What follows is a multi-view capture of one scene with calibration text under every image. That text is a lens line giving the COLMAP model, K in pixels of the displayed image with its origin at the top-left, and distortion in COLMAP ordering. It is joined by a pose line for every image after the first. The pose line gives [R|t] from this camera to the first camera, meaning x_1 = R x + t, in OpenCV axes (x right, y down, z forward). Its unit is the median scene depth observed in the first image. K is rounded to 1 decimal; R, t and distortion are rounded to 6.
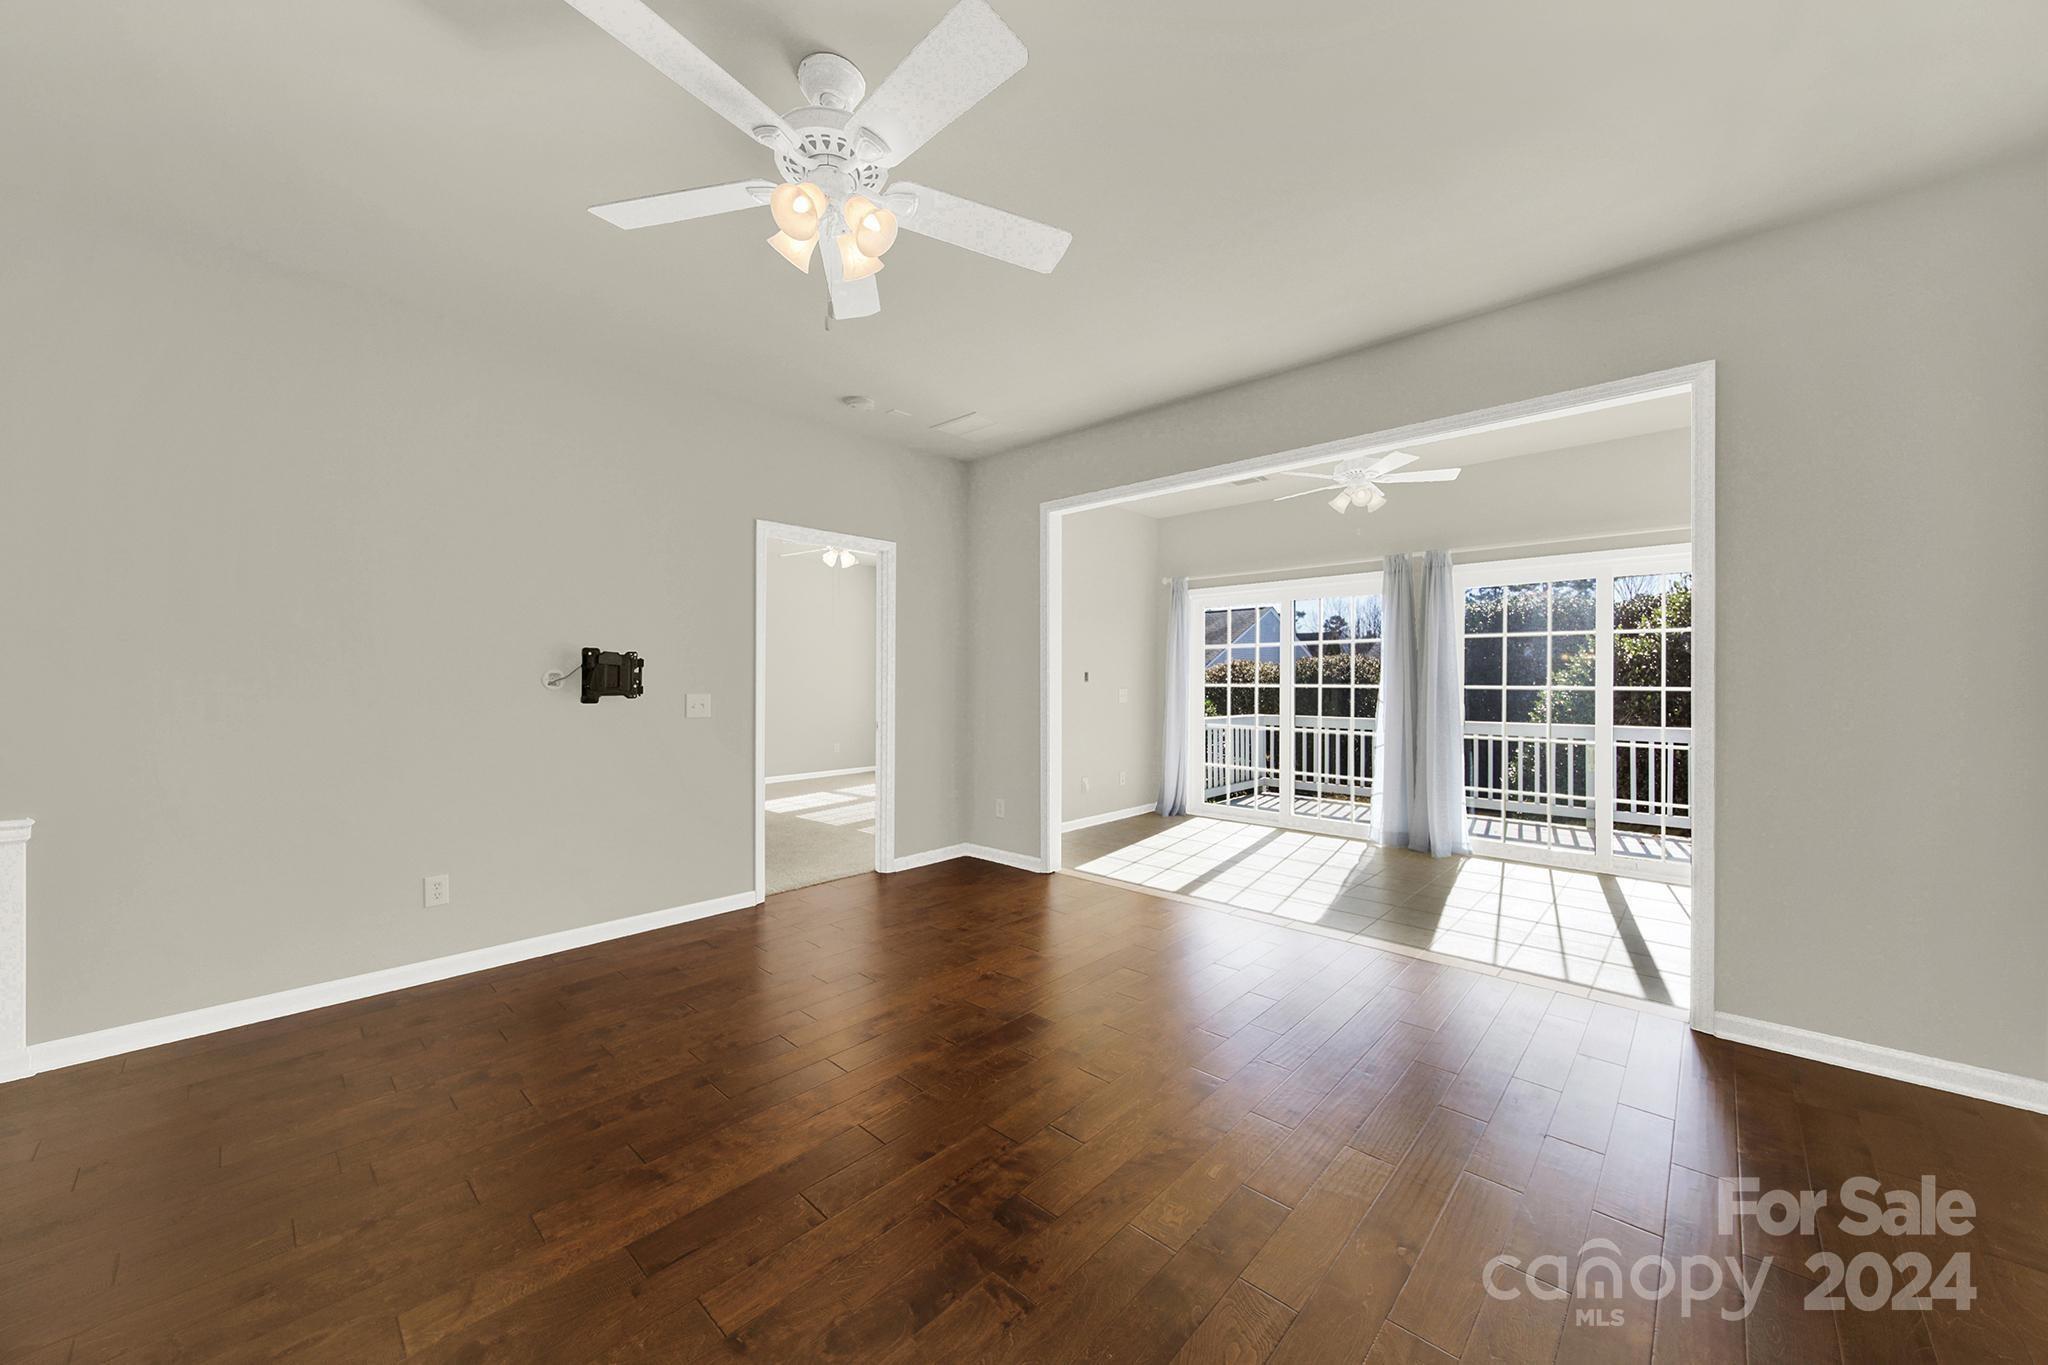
lens RADIAL K [[754.3, 0, 1024.4], [0, 754.3, 676.6], [0, 0, 1]] dist [-0.000633, 0.000233]
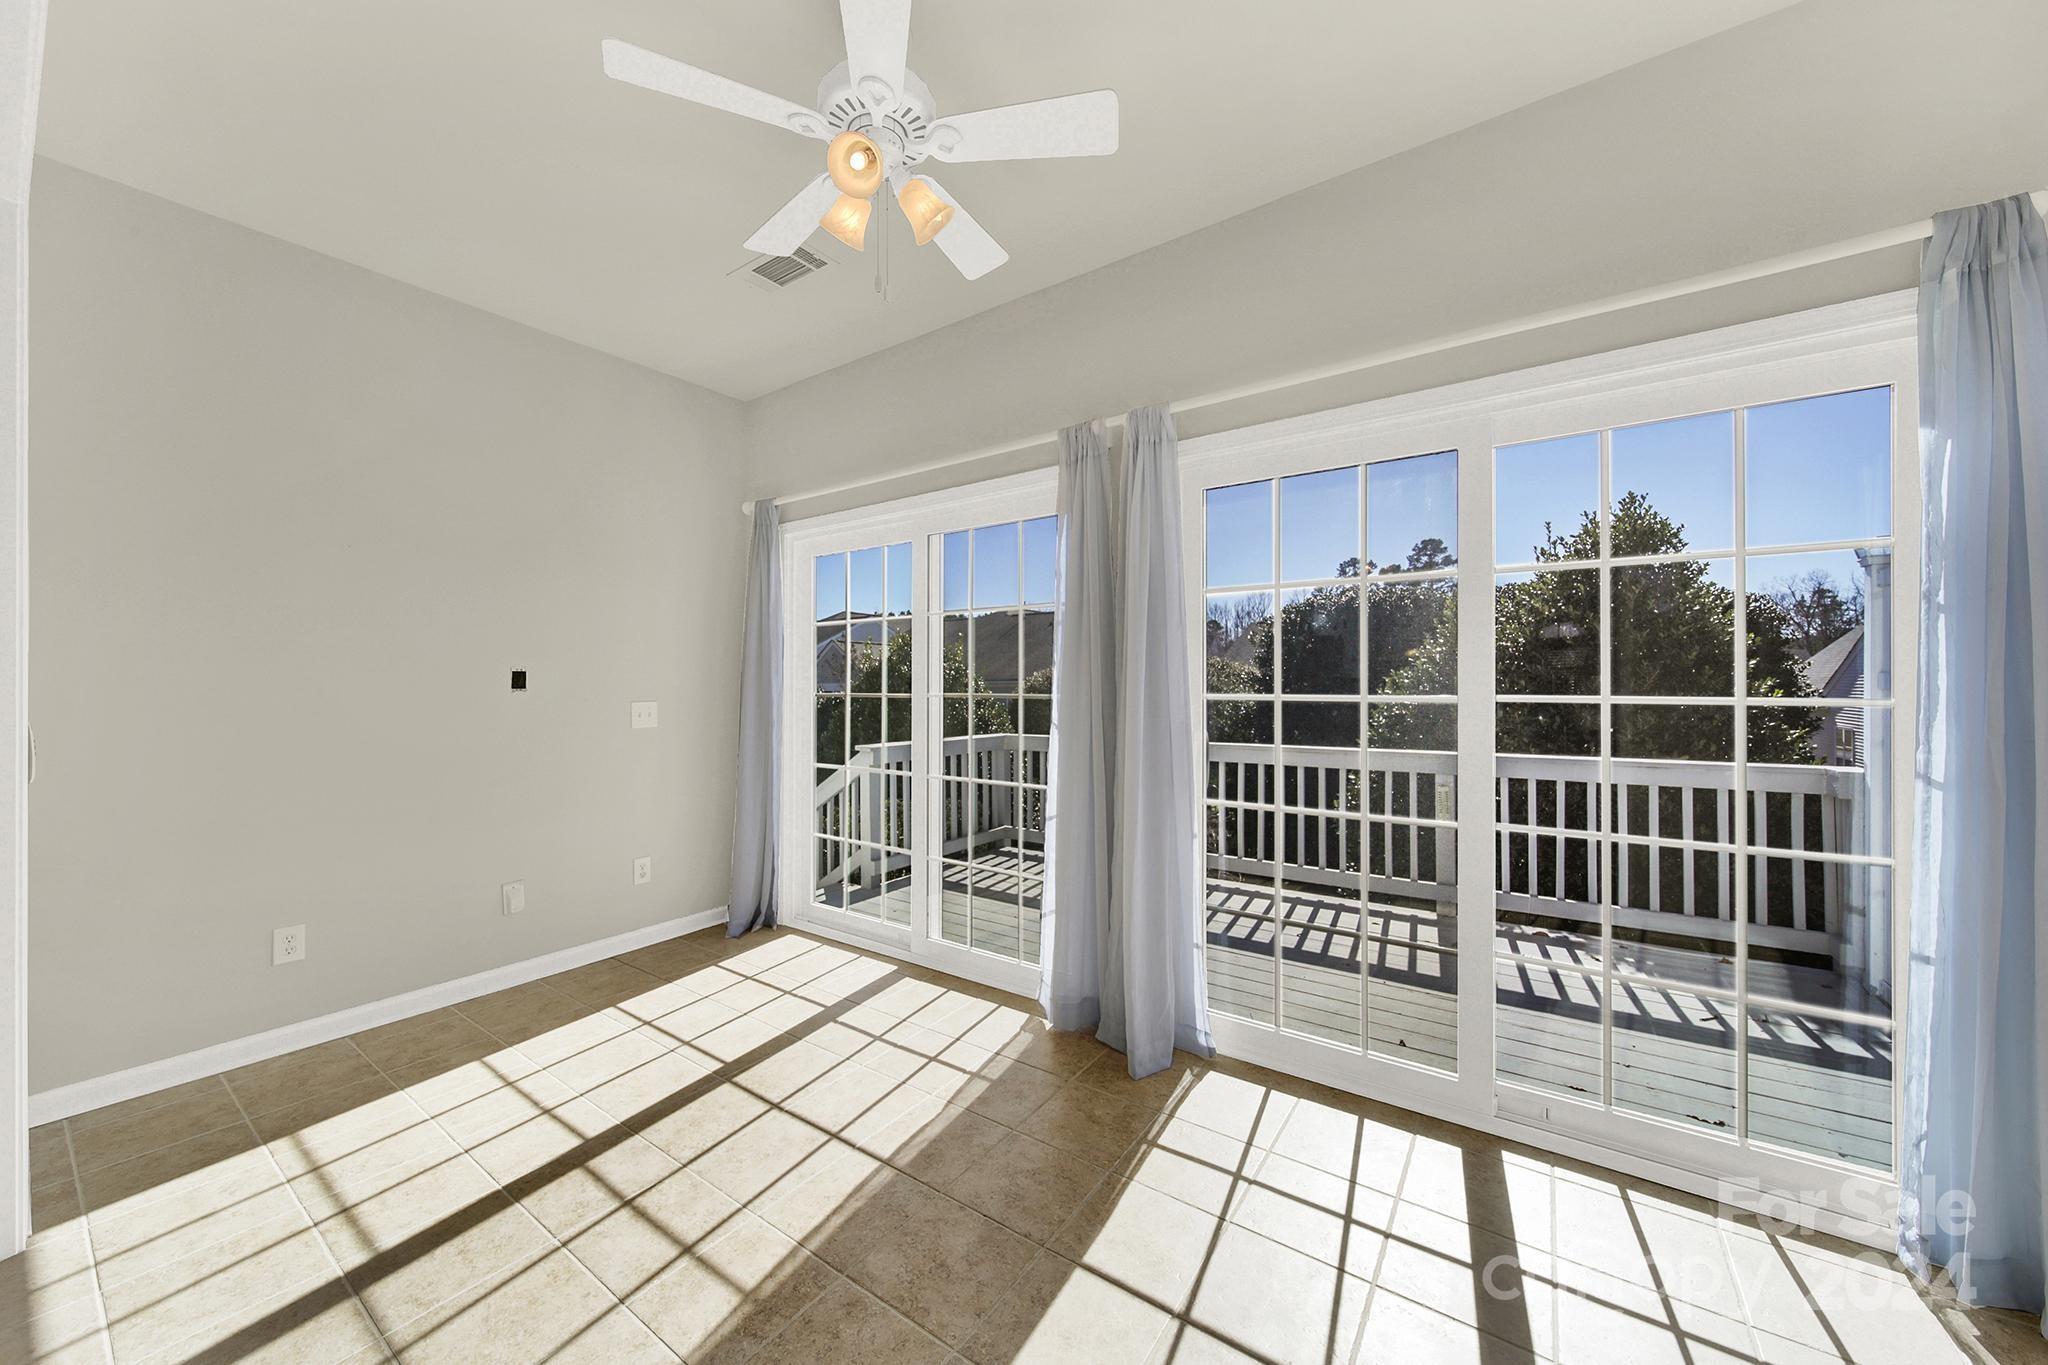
lens RADIAL K [[738.3, 0, 1025.5], [0, 738.3, 676.6], [0, 0, 1]] dist [-0.007958, -0.000238]
pose [[0.995737, -0.008015, 0.091886, 0.409527], [0.008040, 0.999968, 0.000101, 0.000496], [-0.091884, 0.000638, 0.995770, 0.521064]]
